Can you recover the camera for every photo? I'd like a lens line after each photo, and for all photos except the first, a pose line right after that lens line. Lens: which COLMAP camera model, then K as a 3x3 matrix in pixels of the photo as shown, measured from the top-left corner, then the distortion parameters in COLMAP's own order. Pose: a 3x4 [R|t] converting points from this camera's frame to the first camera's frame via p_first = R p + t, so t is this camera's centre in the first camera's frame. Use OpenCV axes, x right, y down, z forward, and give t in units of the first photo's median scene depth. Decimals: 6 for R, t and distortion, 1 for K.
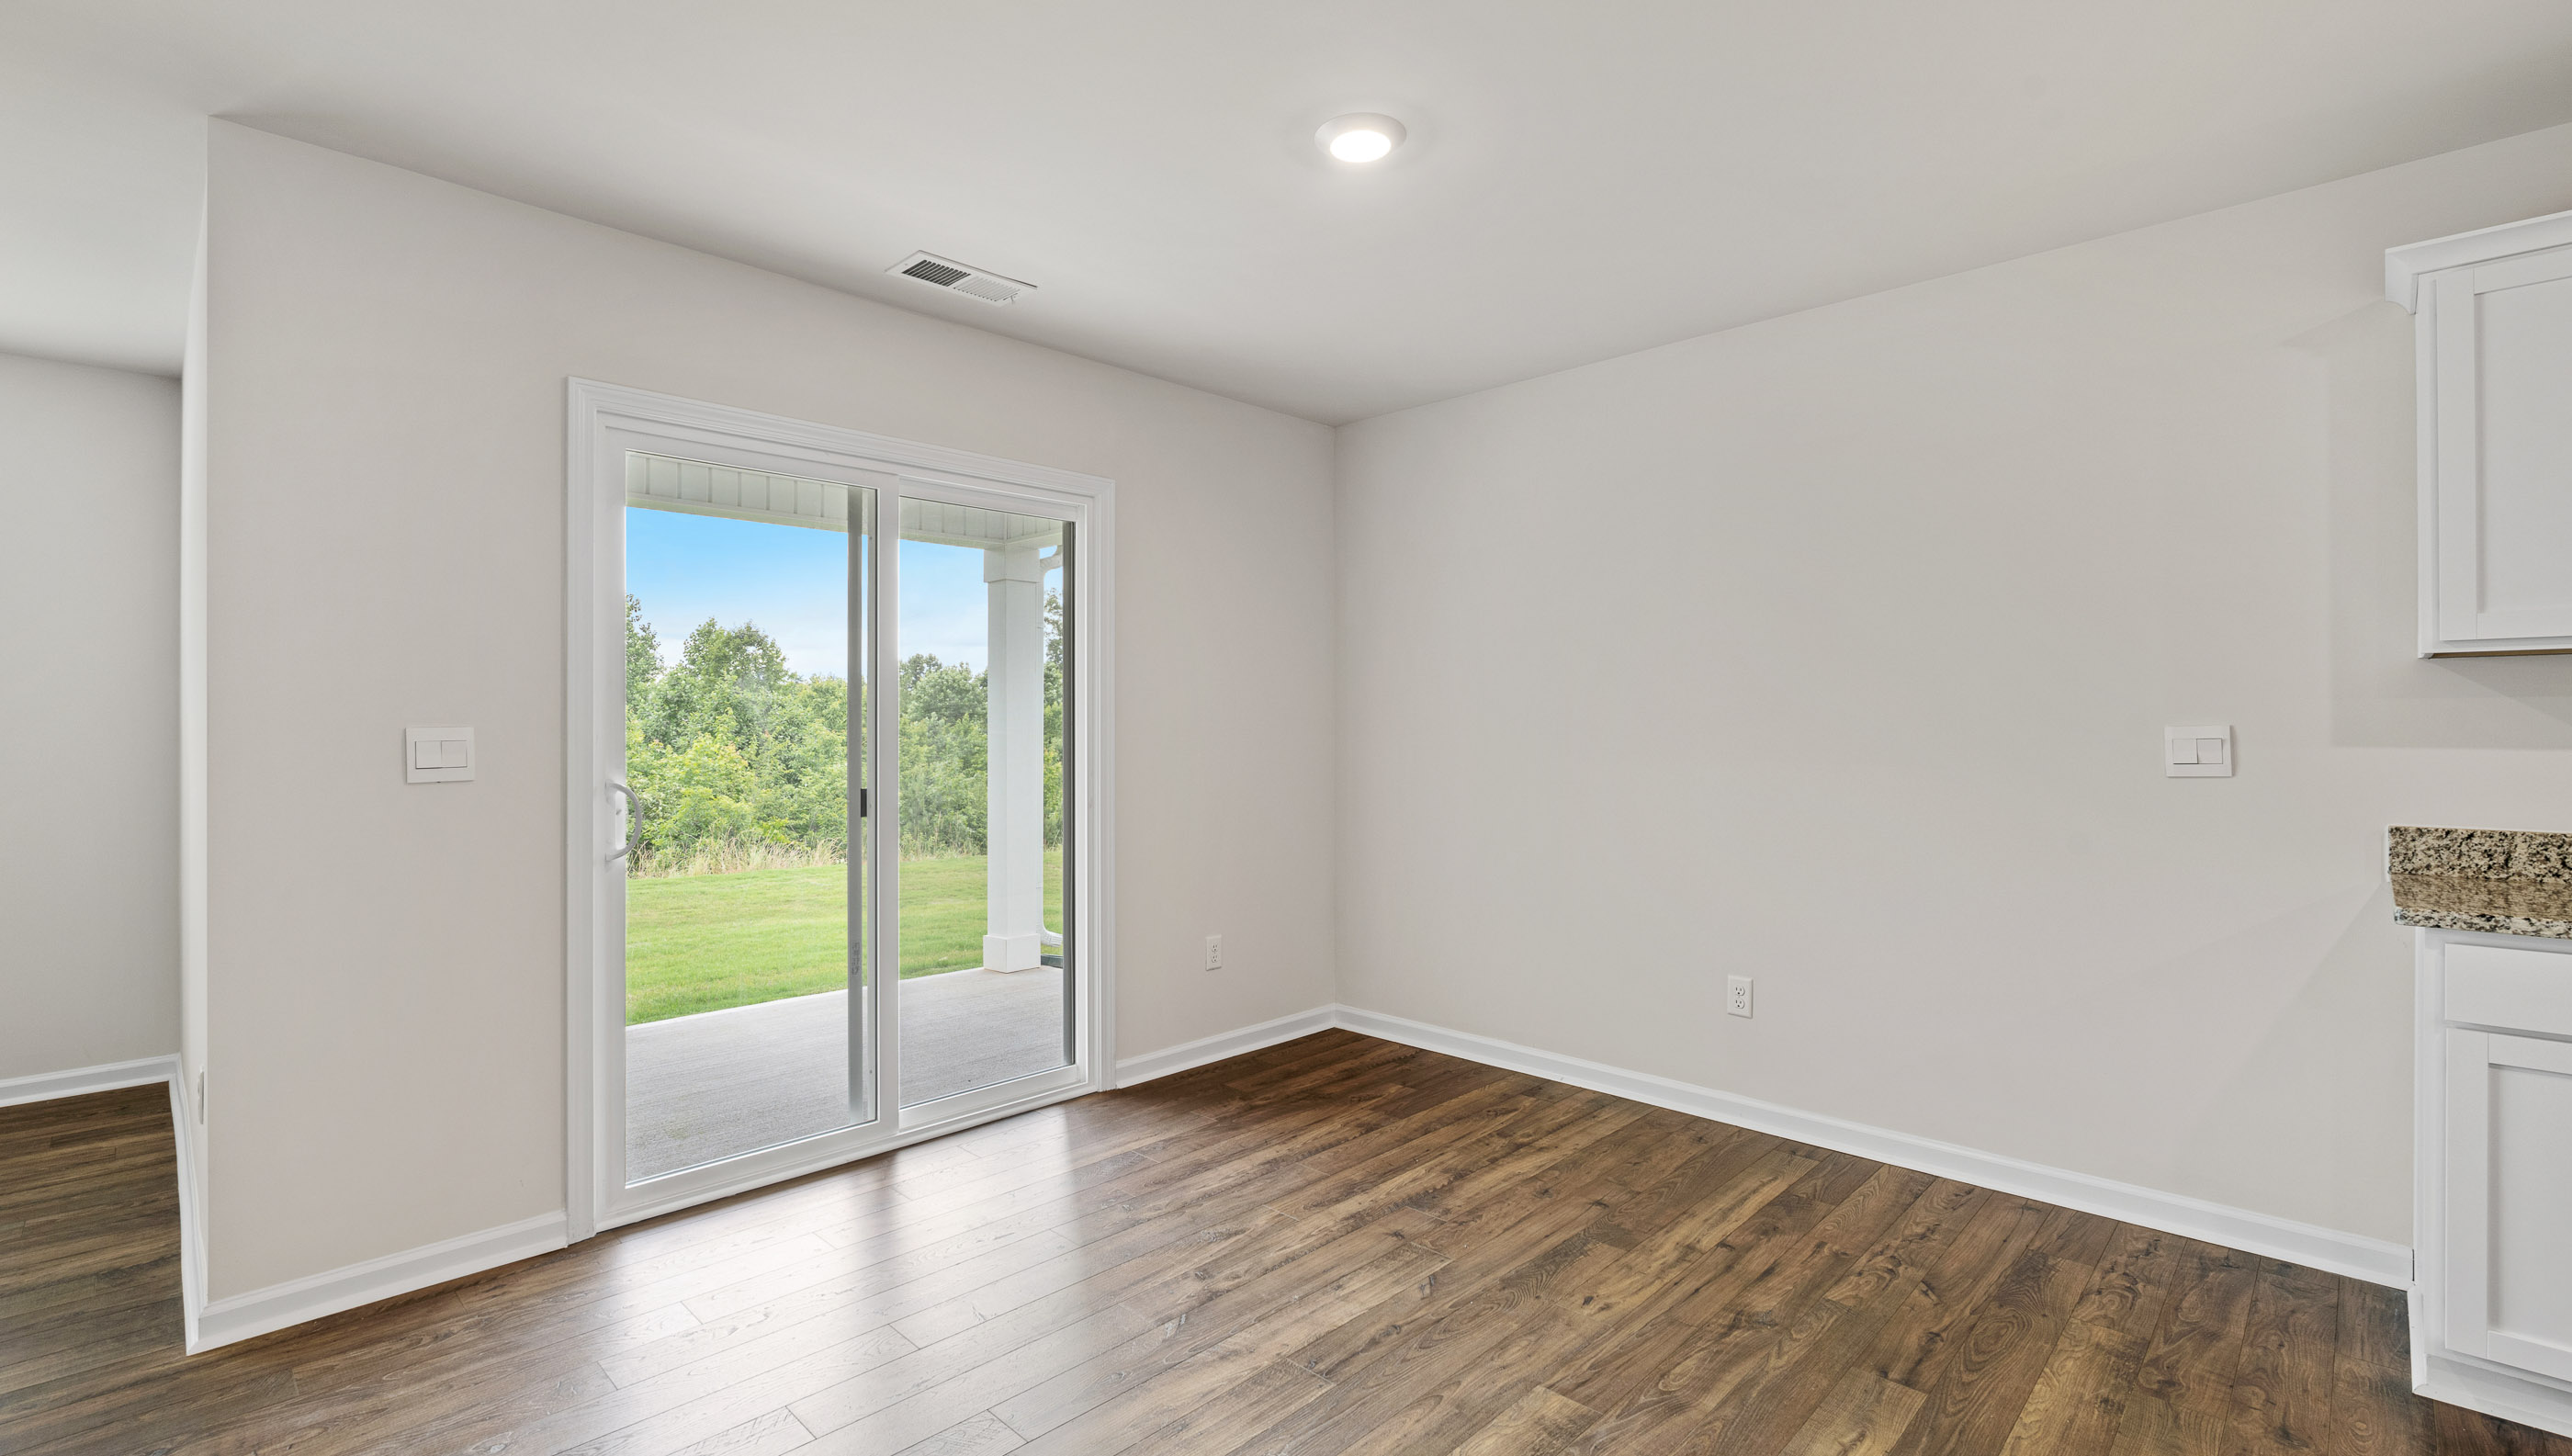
lens RADIAL K [[1121.3, 0, 1277.9], [0, 1121.3, 721.9], [0, 0, 1]] dist [-0.009858, 0.001179]
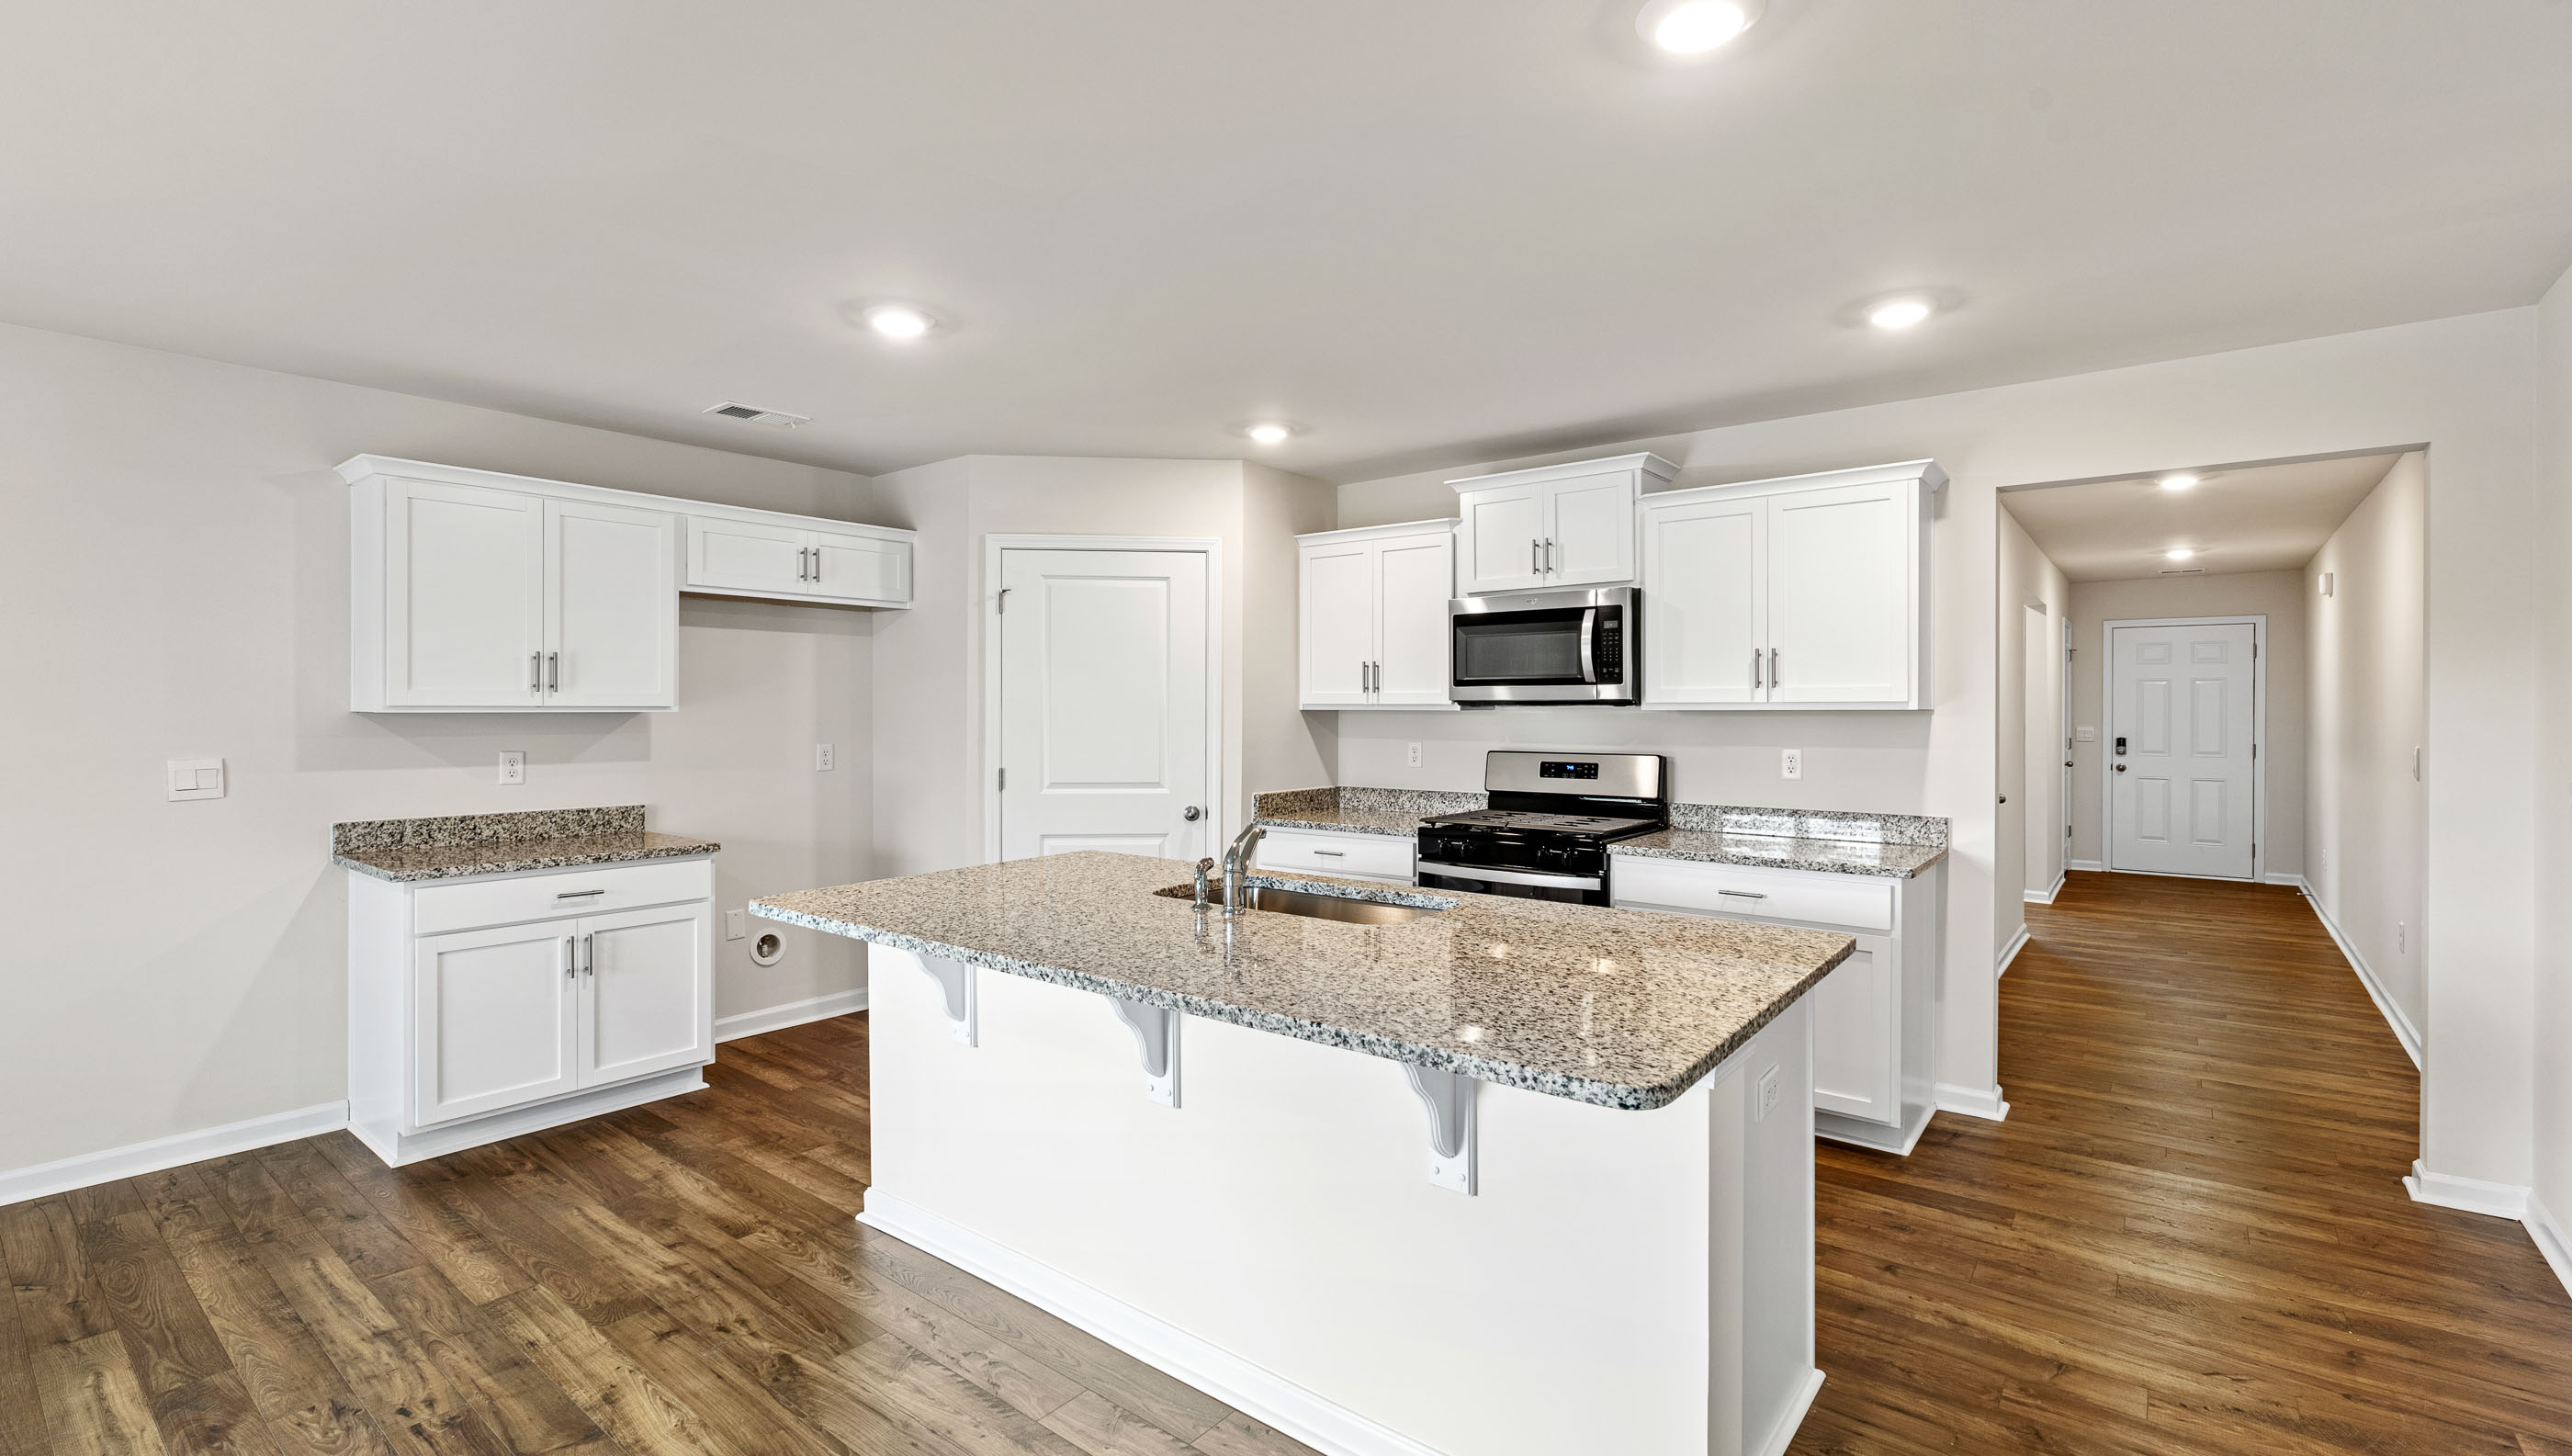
lens RADIAL K [[1121.3, 0, 1288.8], [0, 1121.3, 724.4], [0, 0, 1]] dist [-0.009858, 0.001179]
pose [[-0.109666, -0.009566, 0.993922, -0.577589], [-0.006031, 0.999942, 0.008959, -0.055632], [-0.993950, -0.005012, -0.109718, -0.101355]]
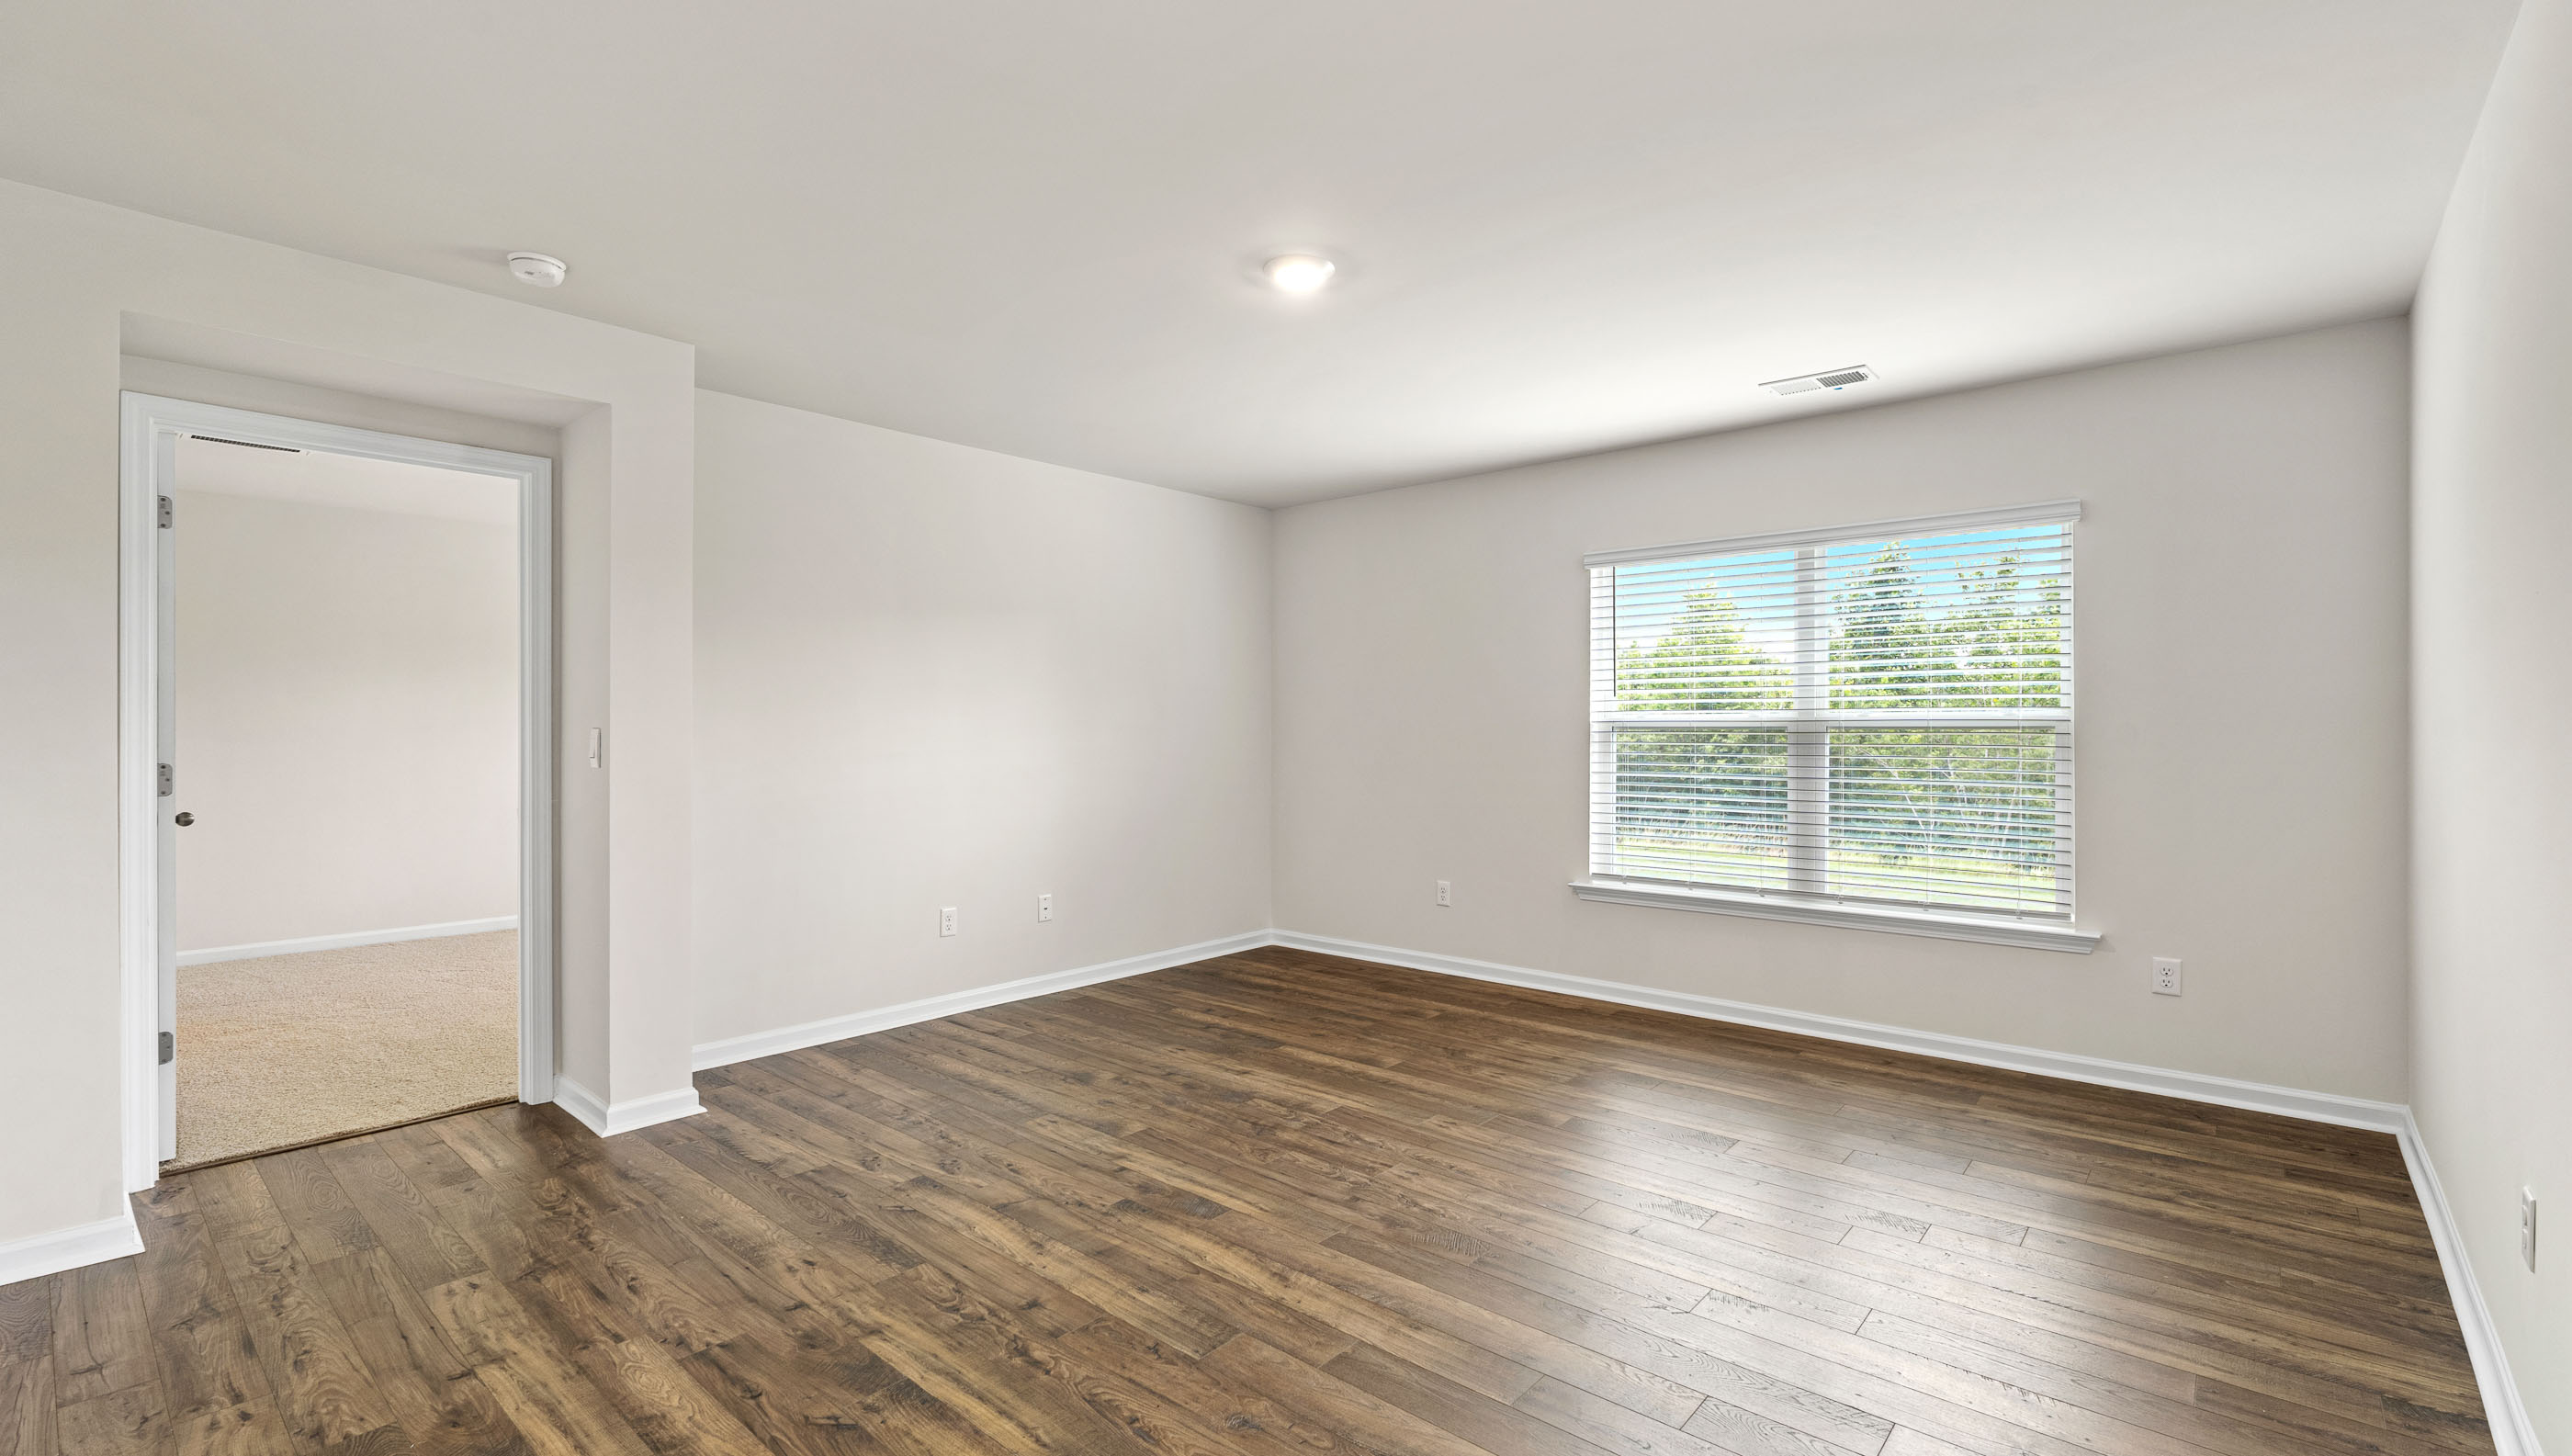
lens RADIAL K [[1121.3, 0, 1292.6], [0, 1121.3, 725.7], [0, 0, 1]] dist [-0.009858, 0.001179]
pose [[0.060533, 0.002168, -0.998164, -0.288758], [0.007624, 0.999967, 0.002635, -0.002441], [0.998137, -0.007769, 0.060515, 0.148567]]
